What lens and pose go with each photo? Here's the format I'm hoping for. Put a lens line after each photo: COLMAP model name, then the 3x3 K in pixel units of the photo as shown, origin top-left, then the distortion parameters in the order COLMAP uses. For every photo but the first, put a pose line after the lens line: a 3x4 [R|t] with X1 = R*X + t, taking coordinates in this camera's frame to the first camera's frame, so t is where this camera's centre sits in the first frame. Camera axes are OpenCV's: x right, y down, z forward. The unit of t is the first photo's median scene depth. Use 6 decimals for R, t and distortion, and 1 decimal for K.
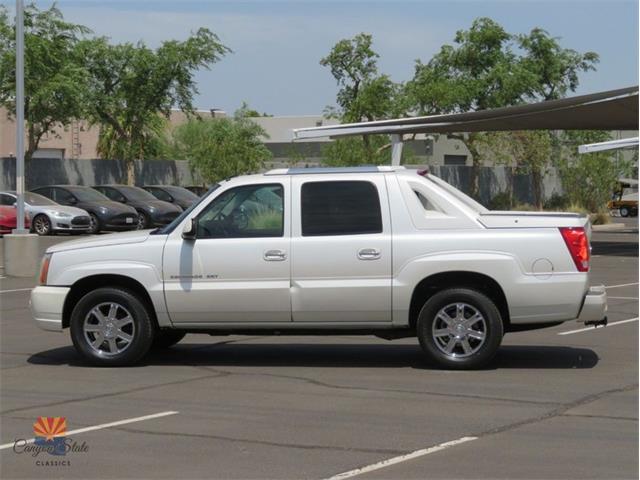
lens RADIAL K [[1698.7, 0, 320.0], [0, 1698.7, 240.0], [0, 0, 1]] dist [0.052210, -0.547194]
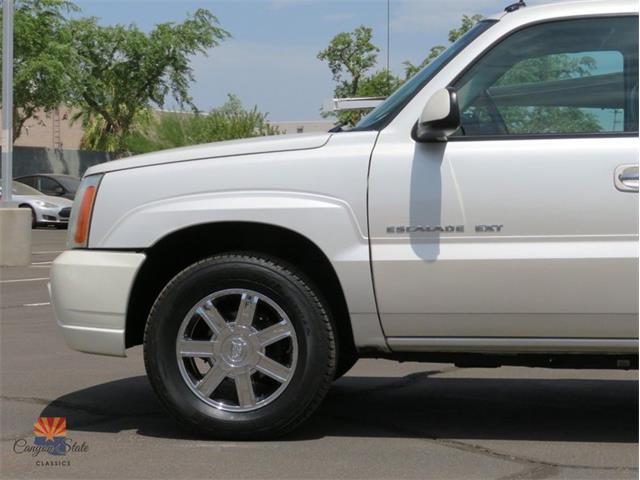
lens RADIAL K [[1539.0, 0, 320.0], [0, 1539.0, 240.0], [0, 0, 1]] dist [-0.028868, 0.889450]
pose [[0.999375, 0.010181, 0.033852, -0.056981], [-0.009874, 0.999909, -0.009220, 0.013591], [-0.033943, 0.008880, 0.999384, 0.299833]]
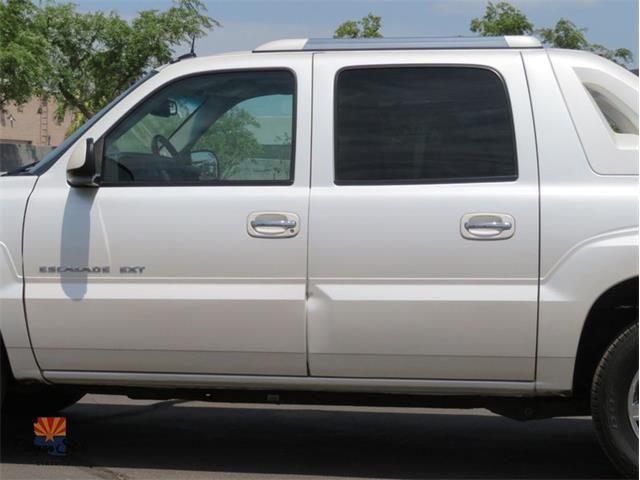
lens RADIAL K [[1698.7, 0, 320.0], [0, 1698.7, 240.0], [0, 0, 1]] dist [0.052210, -0.547194]
pose [[0.999683, 0.024322, 0.006467, -0.008230], [-0.024259, 0.999658, -0.009752, 0.008042], [-0.006702, 0.009592, 0.999932, 0.266733]]
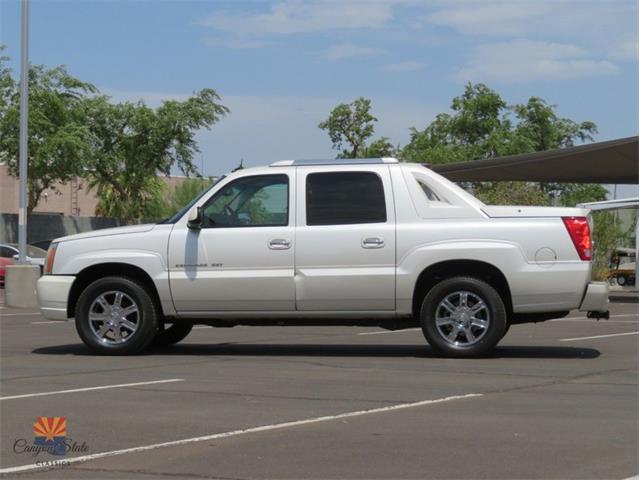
lens RADIAL K [[1698.7, 0, 320.0], [0, 1698.7, 240.0], [0, 0, 1]] dist [0.052210, -0.547194]
pose [[0.999970, 0.007392, 0.002317, -0.002382], [-0.007268, 0.998734, -0.049775, 0.027191], [-0.002682, 0.049756, 0.998758, -0.003023]]
